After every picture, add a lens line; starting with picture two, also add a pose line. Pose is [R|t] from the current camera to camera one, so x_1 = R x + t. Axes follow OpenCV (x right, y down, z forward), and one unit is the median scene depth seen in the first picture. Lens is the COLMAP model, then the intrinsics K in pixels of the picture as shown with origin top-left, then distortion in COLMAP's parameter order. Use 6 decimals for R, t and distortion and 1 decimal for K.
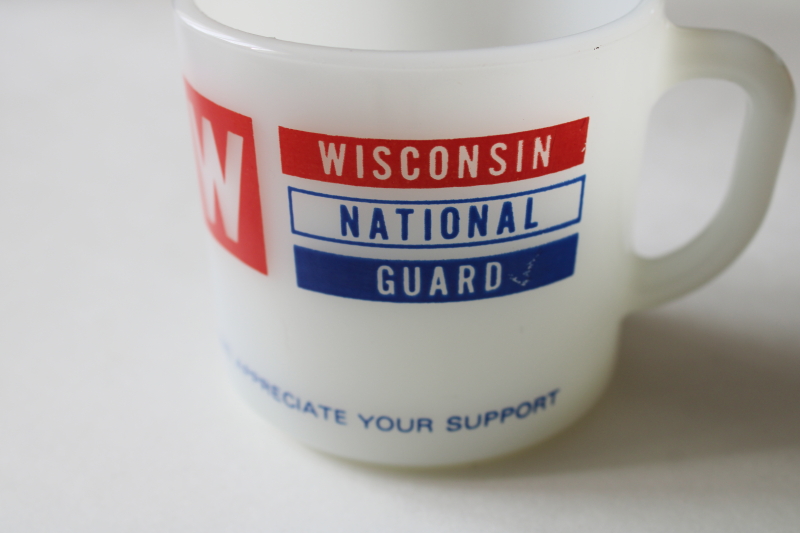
lens RADIAL K [[787.8, 0, 400.0], [0, 787.8, 266.5], [0, 0, 1]] dist [-0.056672, -0.003918]
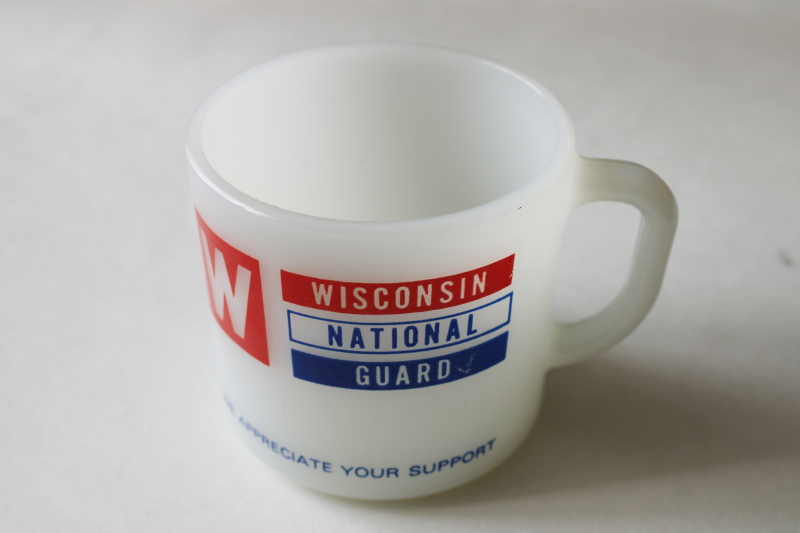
lens RADIAL K [[791.8, 0, 400.0], [0, 791.8, 266.5], [0, 0, 1]] dist [0.002721, 0.002126]
pose [[0.997977, -0.017546, 0.061099, -0.033097], [0.012758, 0.996880, 0.077894, -0.263230], [-0.062276, -0.076957, 0.995088, -0.305349]]
